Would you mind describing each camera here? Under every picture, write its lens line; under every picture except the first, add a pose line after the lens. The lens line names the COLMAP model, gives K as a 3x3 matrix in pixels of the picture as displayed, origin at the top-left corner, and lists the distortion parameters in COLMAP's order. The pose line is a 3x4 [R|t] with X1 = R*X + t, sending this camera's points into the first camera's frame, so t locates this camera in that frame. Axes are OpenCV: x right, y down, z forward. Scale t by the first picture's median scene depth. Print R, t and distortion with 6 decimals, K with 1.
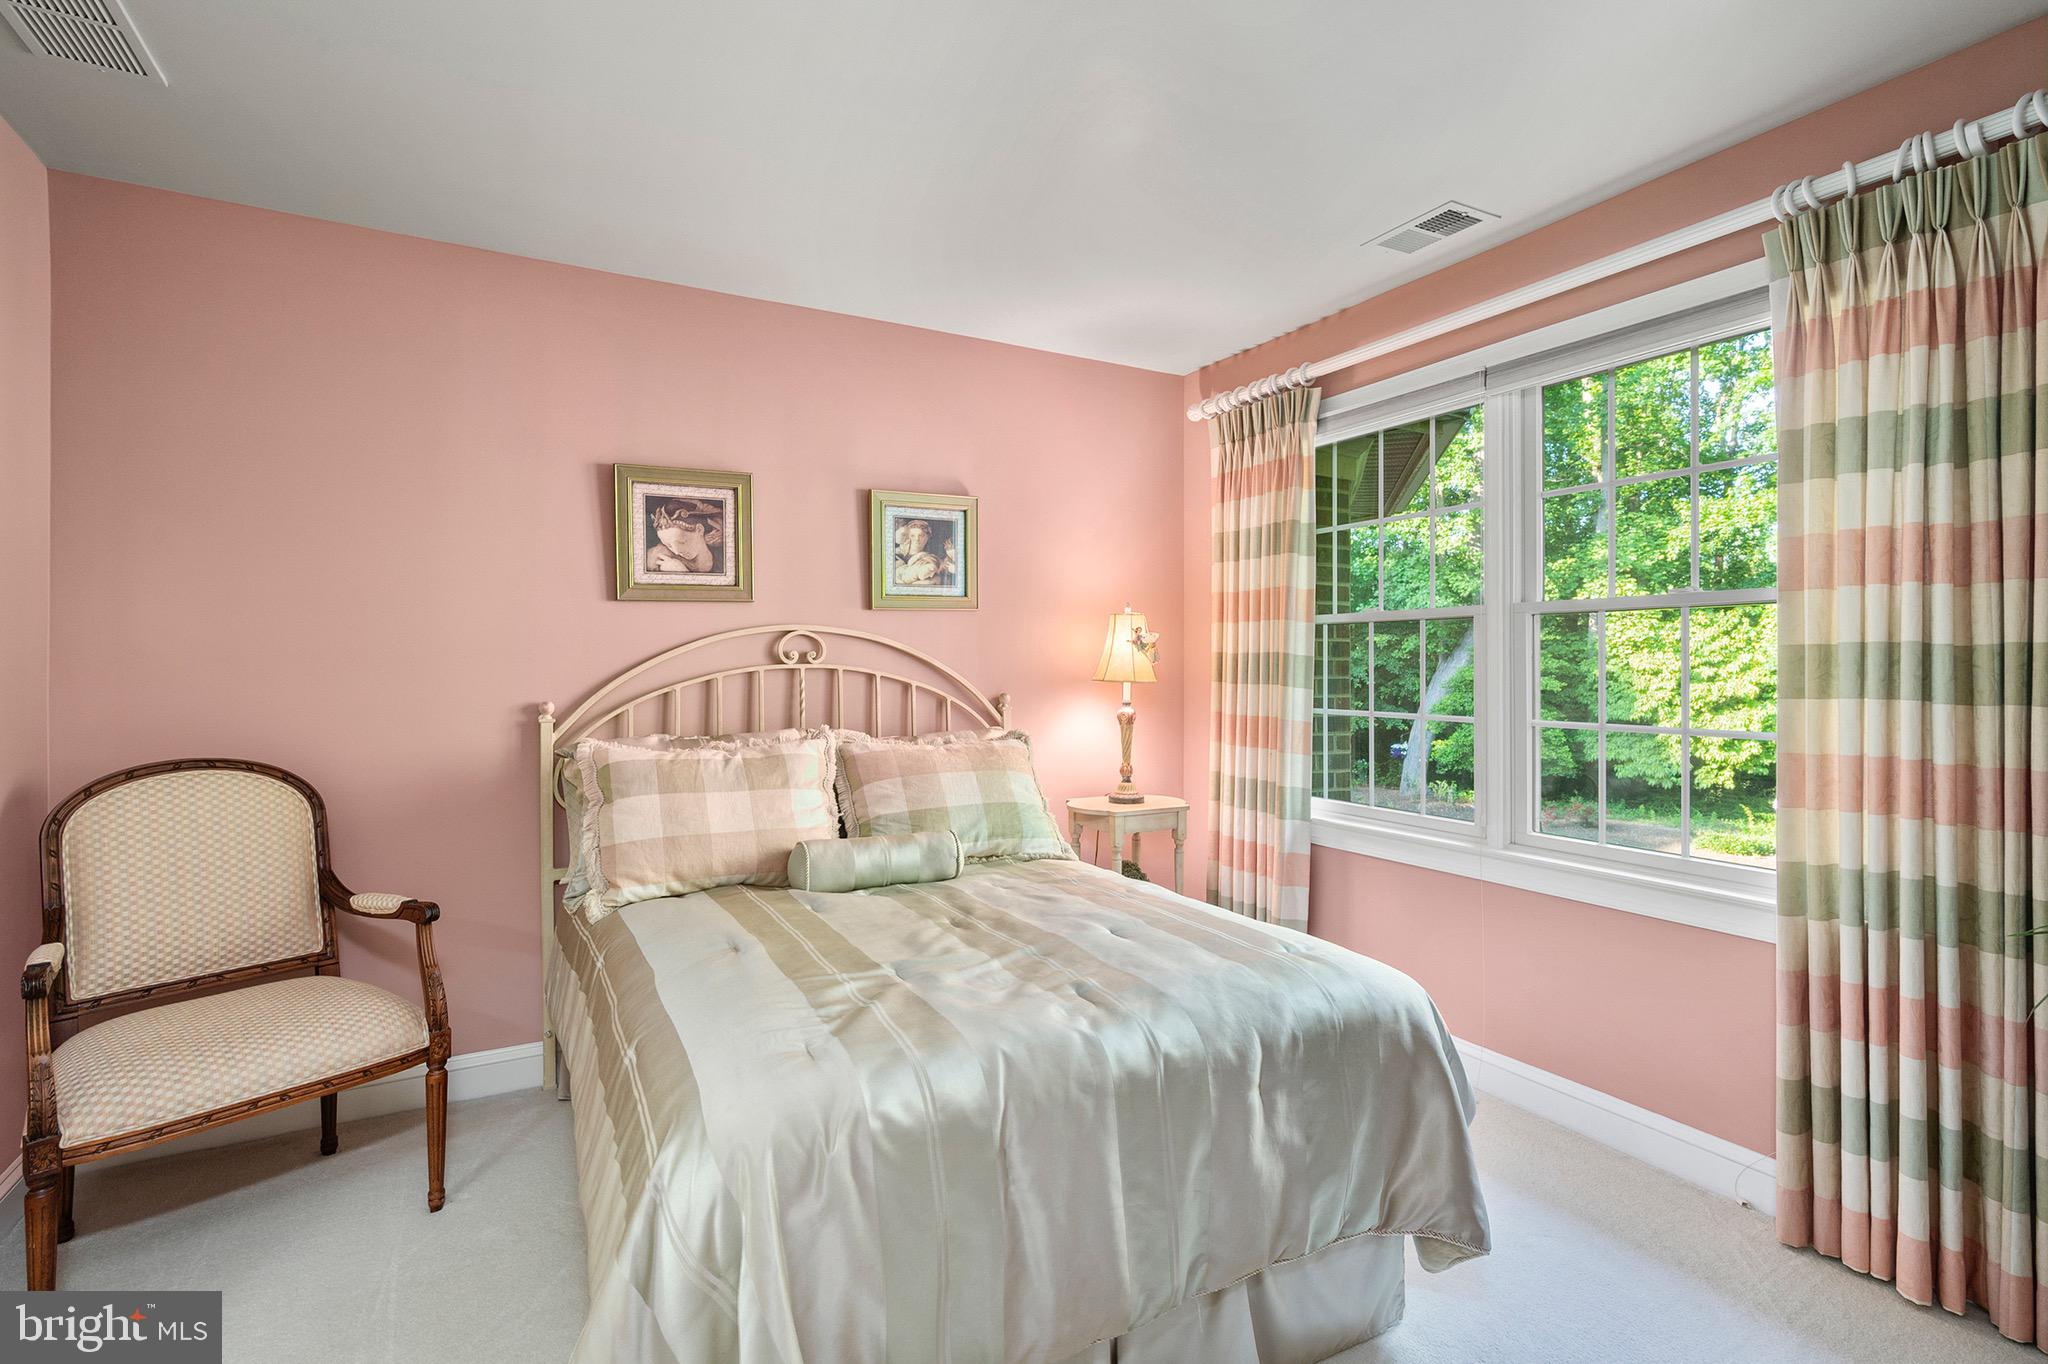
lens RADIAL K [[986.3, 0, 1021.4], [0, 986.3, 664.0], [0, 0, 1]] dist [0.002006, -0.001339]
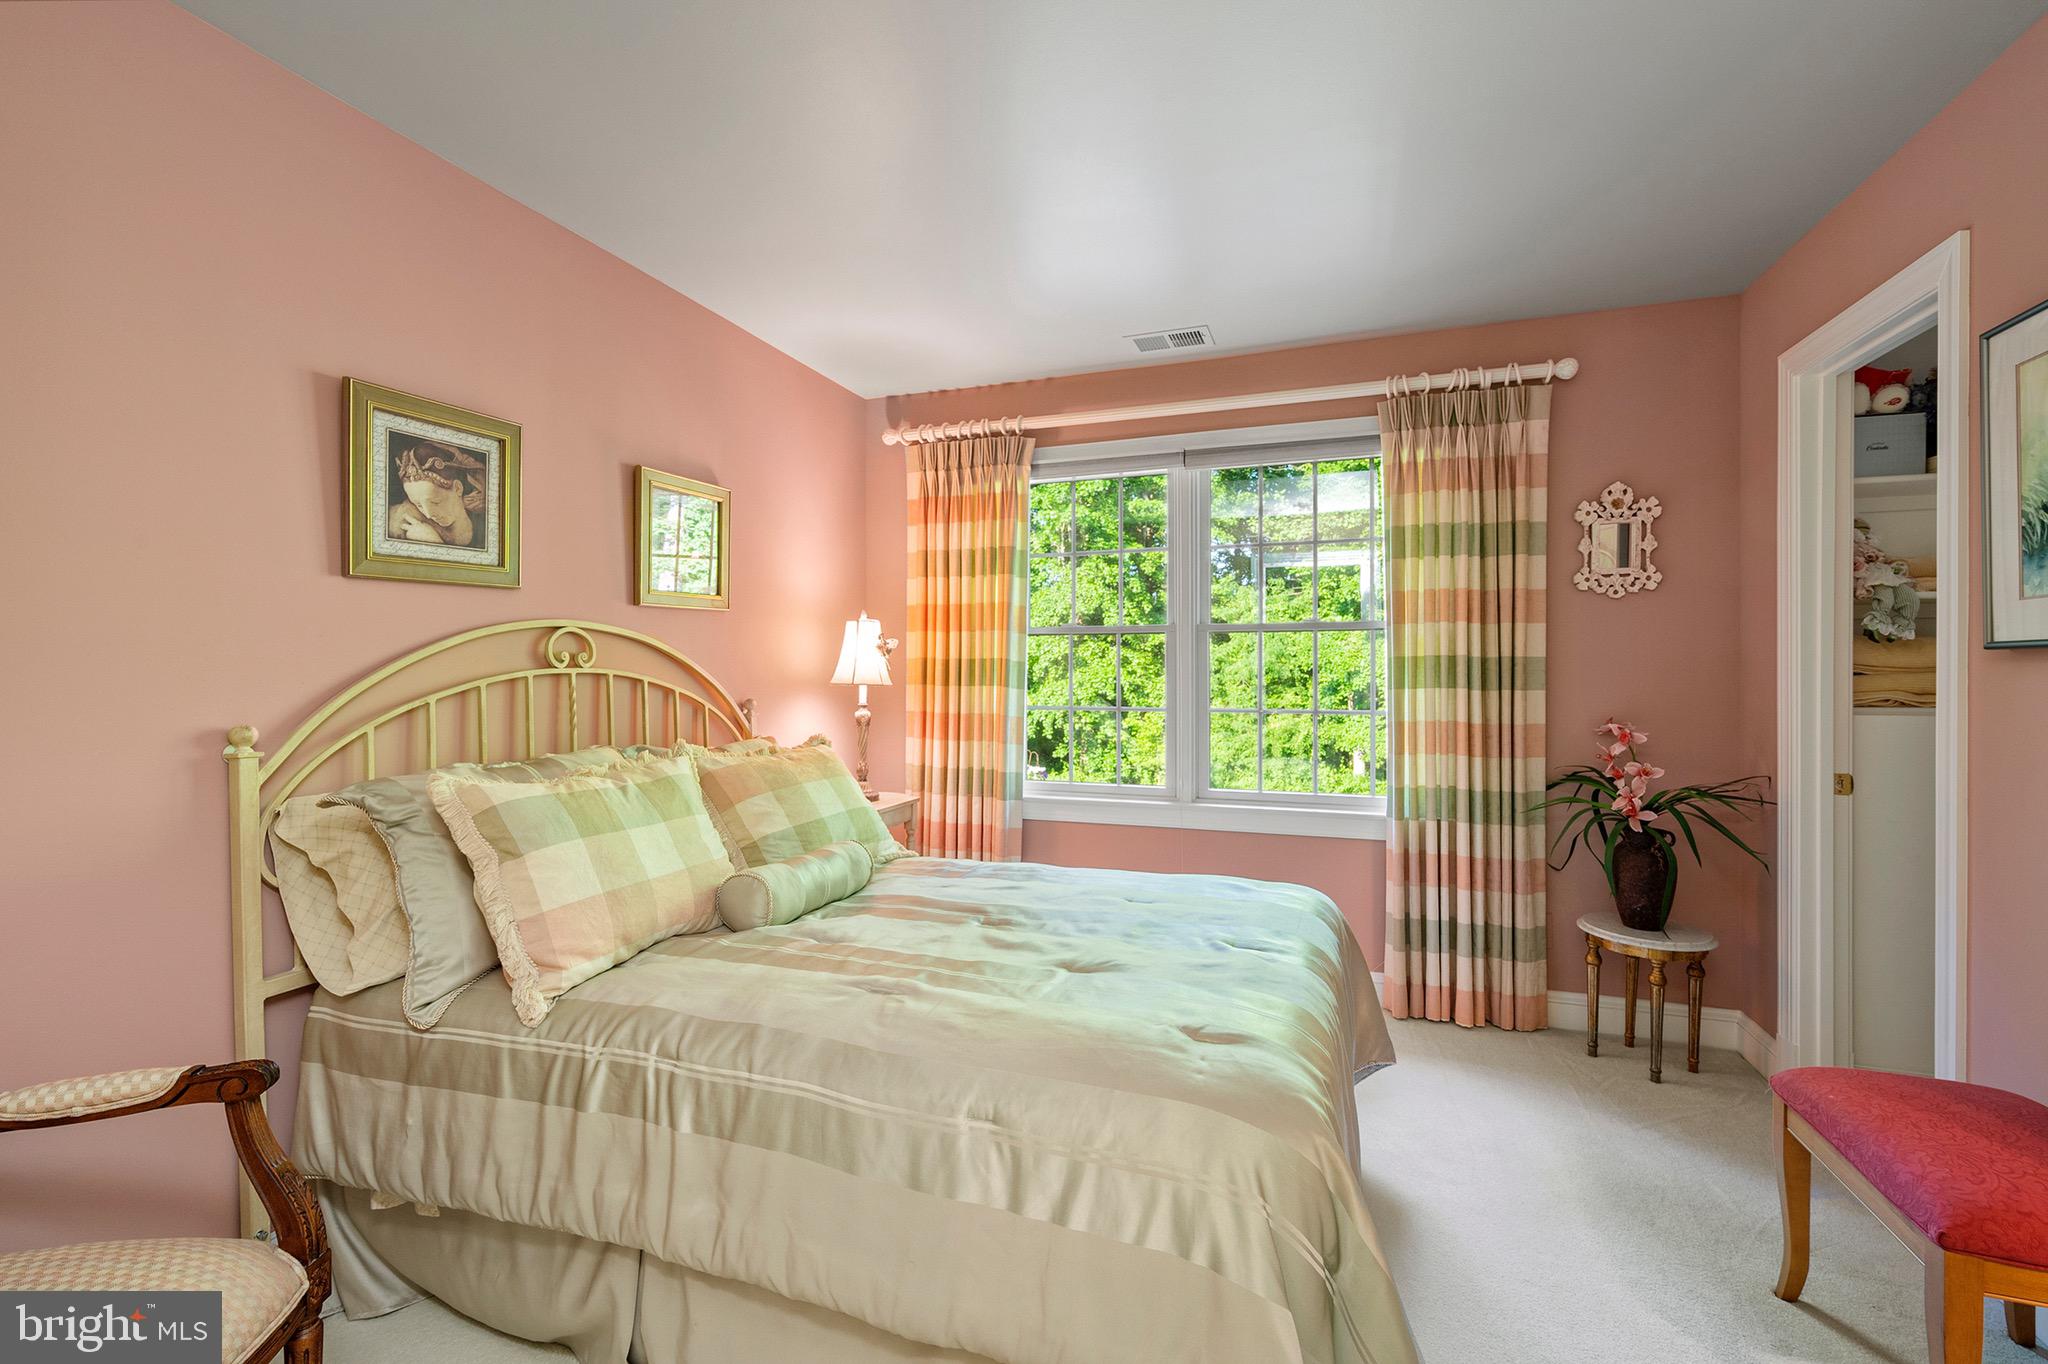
lens RADIAL K [[894.4, 0, 1025.1], [0, 894.4, 674.8], [0, 0, 1]] dist [-0.003798, -0.000529]
pose [[0.741598, -0.004040, 0.670833, -0.470213], [0.000847, 0.999987, 0.005085, 0.002453], [-0.670844, -0.003202, 0.741591, 0.212165]]
